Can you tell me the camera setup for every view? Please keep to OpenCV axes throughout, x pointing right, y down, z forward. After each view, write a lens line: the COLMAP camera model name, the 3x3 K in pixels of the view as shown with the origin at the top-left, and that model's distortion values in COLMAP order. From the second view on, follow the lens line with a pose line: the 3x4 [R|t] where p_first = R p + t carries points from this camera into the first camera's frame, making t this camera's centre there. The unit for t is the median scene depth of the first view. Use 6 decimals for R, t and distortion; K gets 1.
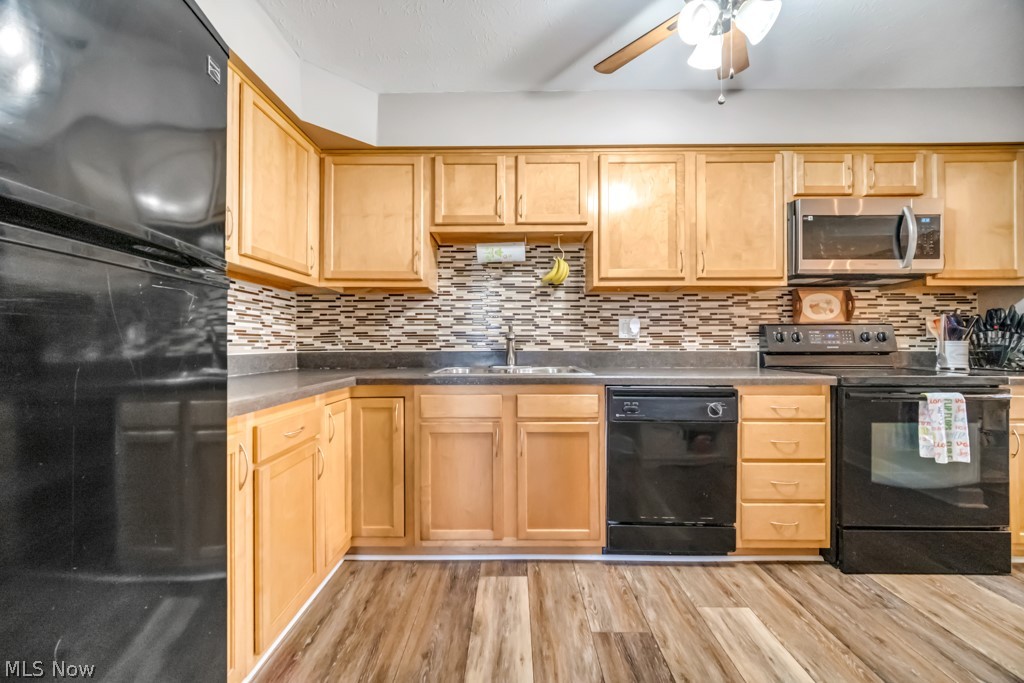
lens RADIAL K [[406.0, 0, 502.7], [0, 406.0, 339.7], [0, 0, 1]] dist [-0.000899, 0.000179]
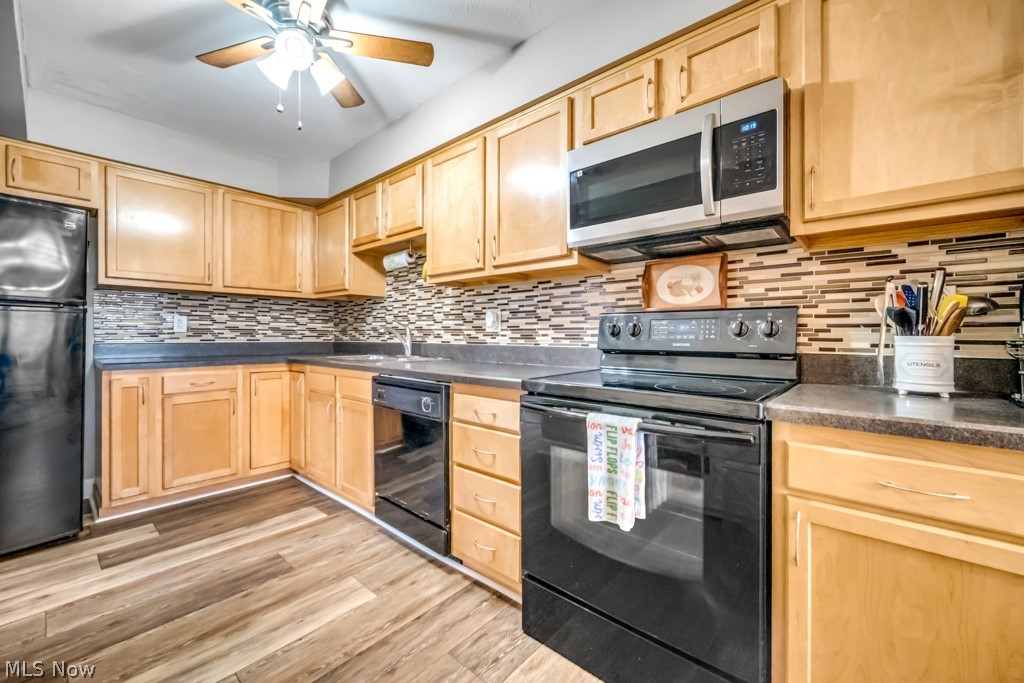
lens RADIAL K [[406.0, 0, 509.1], [0, 406.0, 335.1], [0, 0, 1]] dist [-0.000899, 0.000179]
pose [[0.761478, 0.003396, -0.648181, 1.002783], [0.000423, 0.999983, 0.005737, -0.001244], [0.648190, -0.004643, 0.761464, 0.290772]]
